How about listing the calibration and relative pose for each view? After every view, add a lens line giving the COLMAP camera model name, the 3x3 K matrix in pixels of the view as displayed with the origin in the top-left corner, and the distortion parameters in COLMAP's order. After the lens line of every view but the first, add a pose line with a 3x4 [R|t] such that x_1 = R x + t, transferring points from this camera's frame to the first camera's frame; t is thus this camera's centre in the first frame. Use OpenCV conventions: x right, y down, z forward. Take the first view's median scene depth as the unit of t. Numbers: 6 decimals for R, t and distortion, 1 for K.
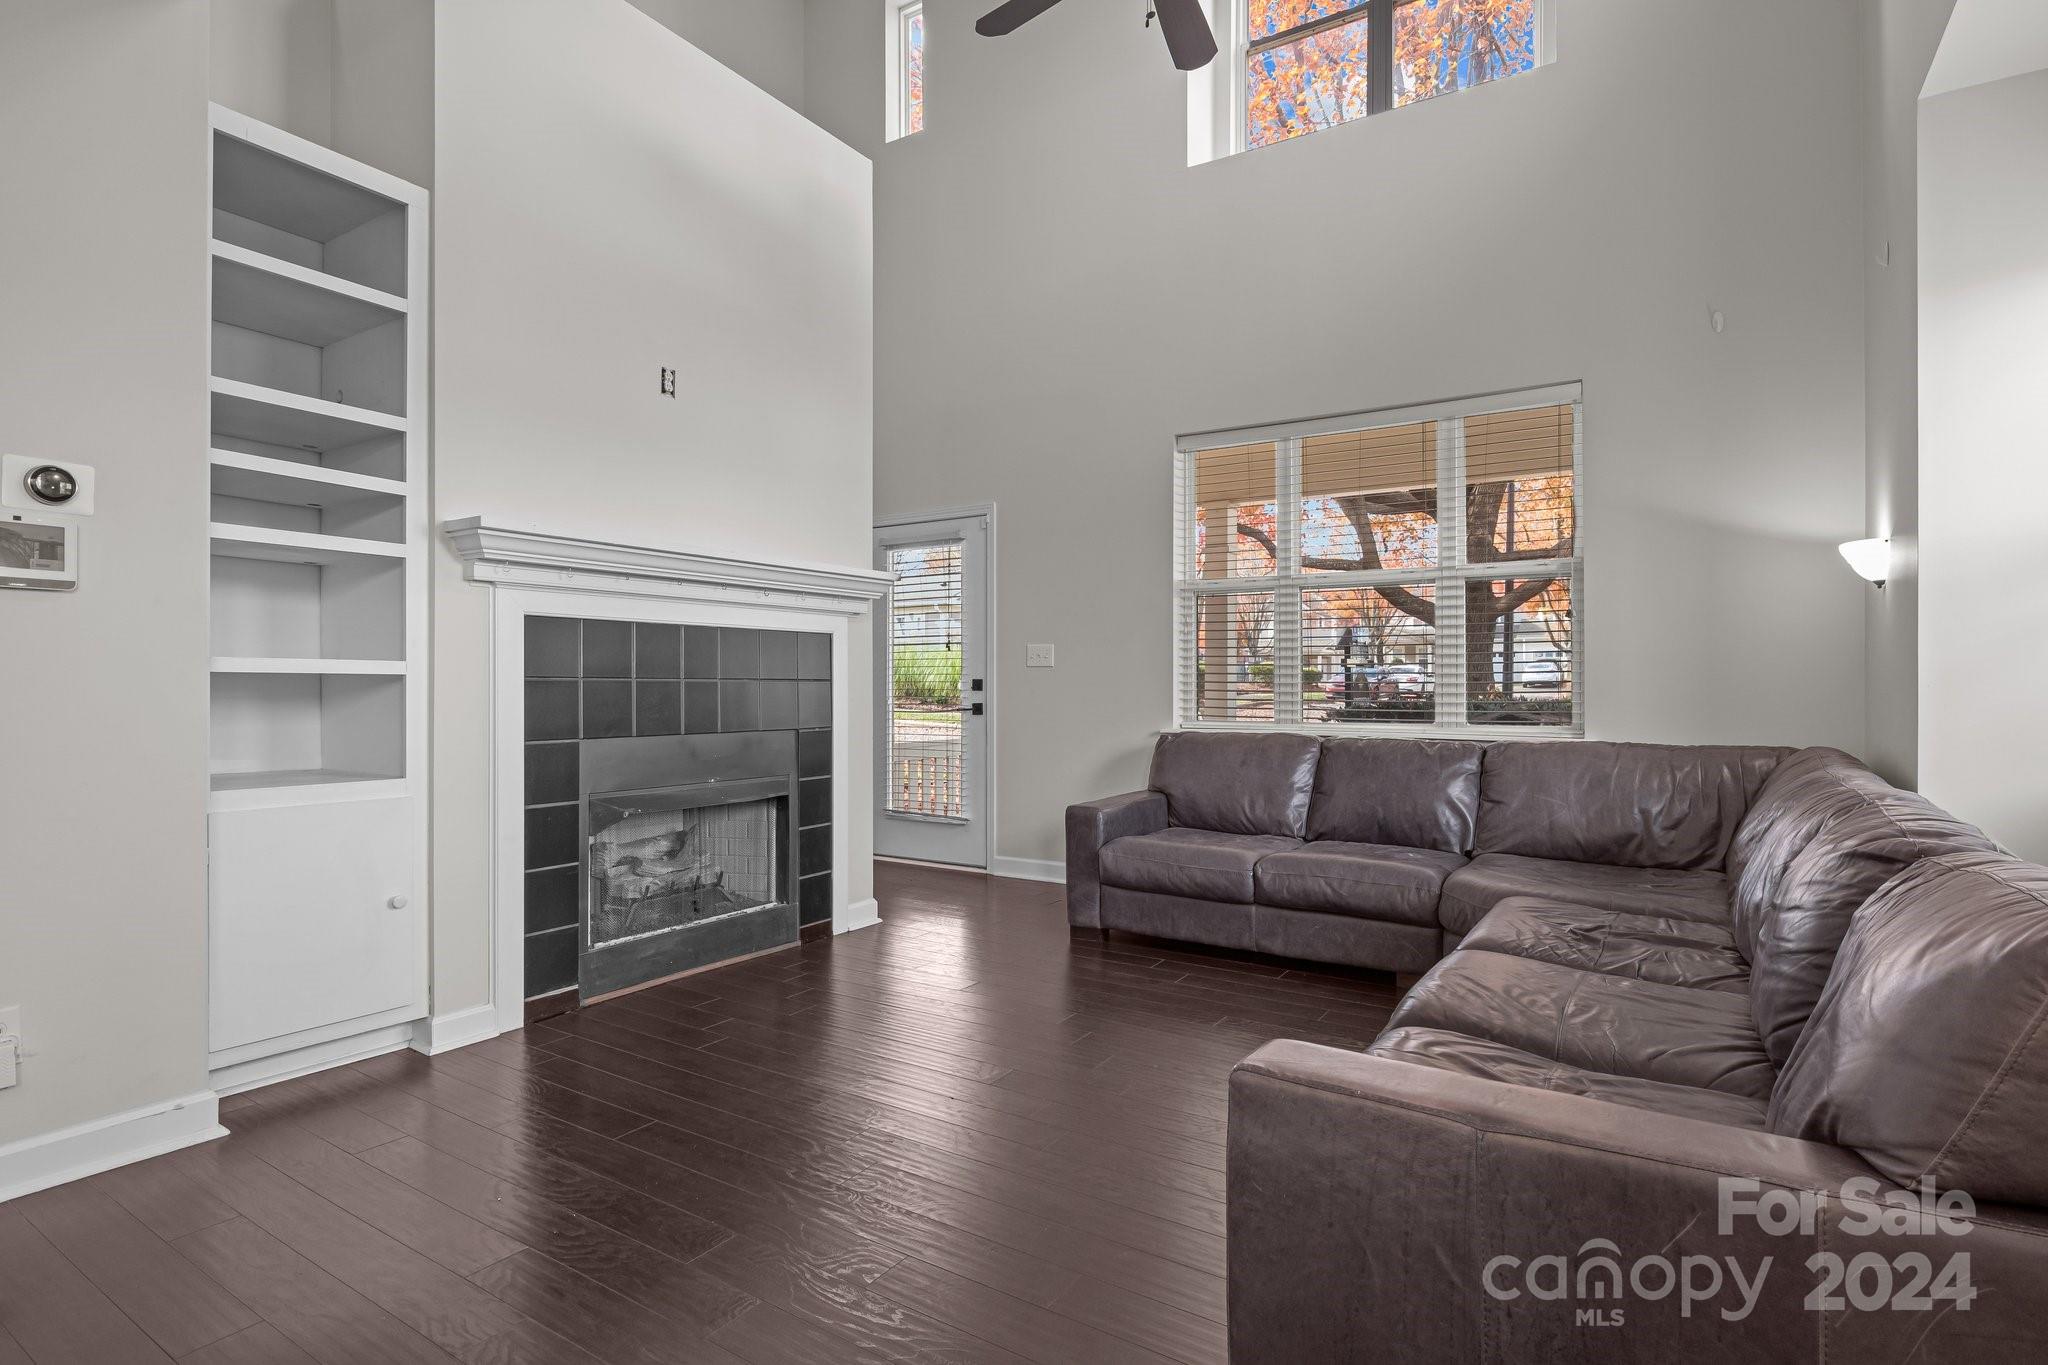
lens RADIAL K [[1028.7, 0, 1022.9], [0, 1028.7, 688.6], [0, 0, 1]] dist [-0.010570, -0.000959]
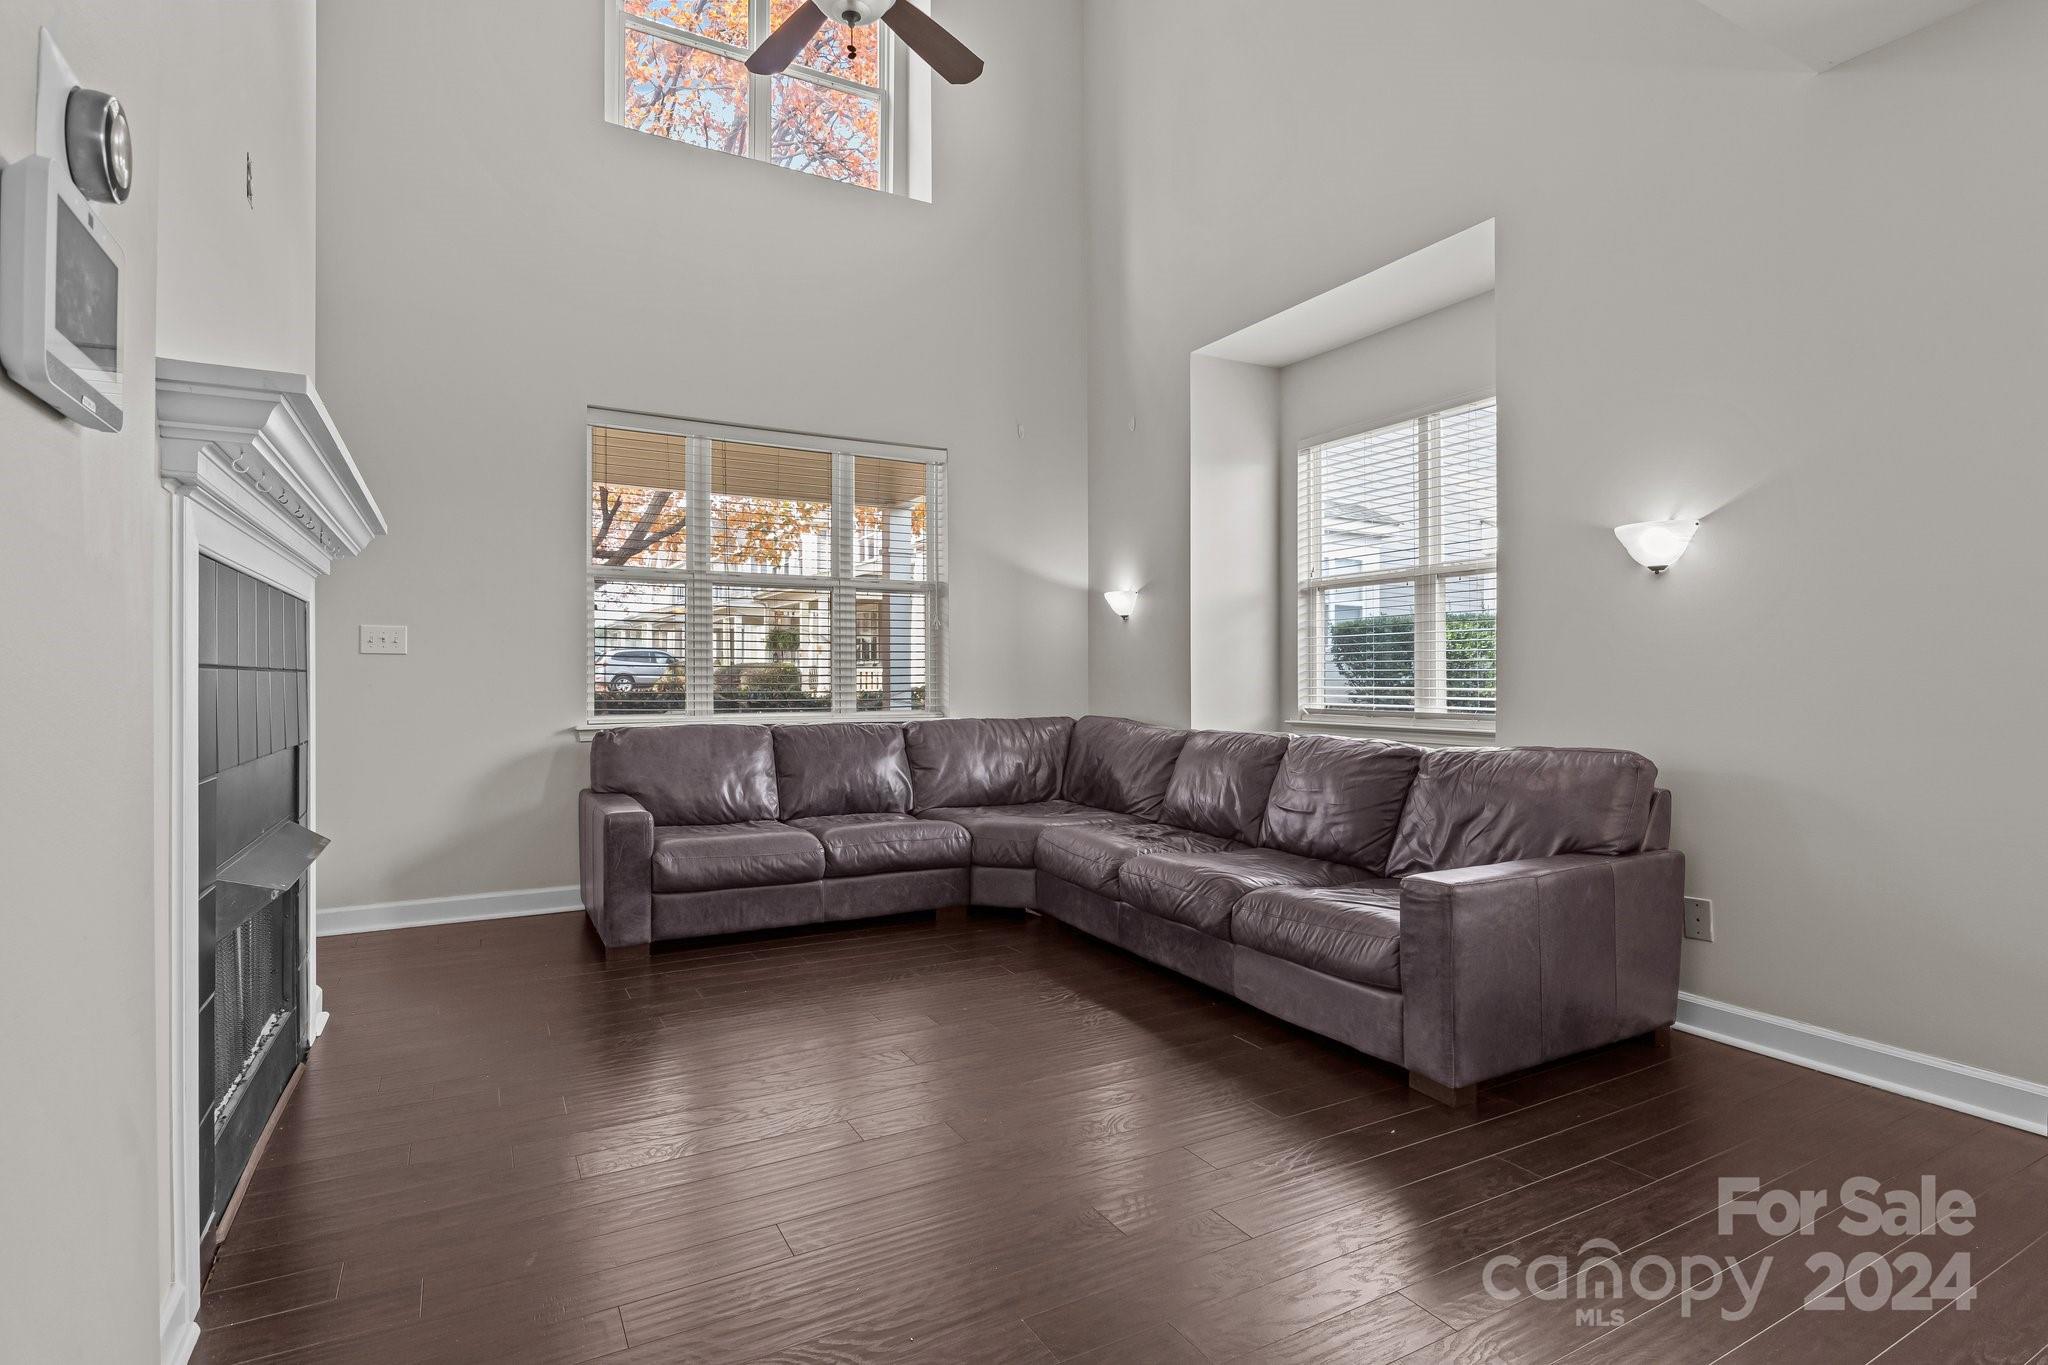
lens RADIAL K [[1028.7, 0, 1025.8], [0, 1028.7, 667.3], [0, 0, 1]] dist [-0.010570, -0.000959]
pose [[0.477539, 0.008384, 0.878571, -0.588553], [0.002357, 0.999939, -0.010823, -0.001674], [-0.878608, 0.007239, 0.477490, 0.270021]]
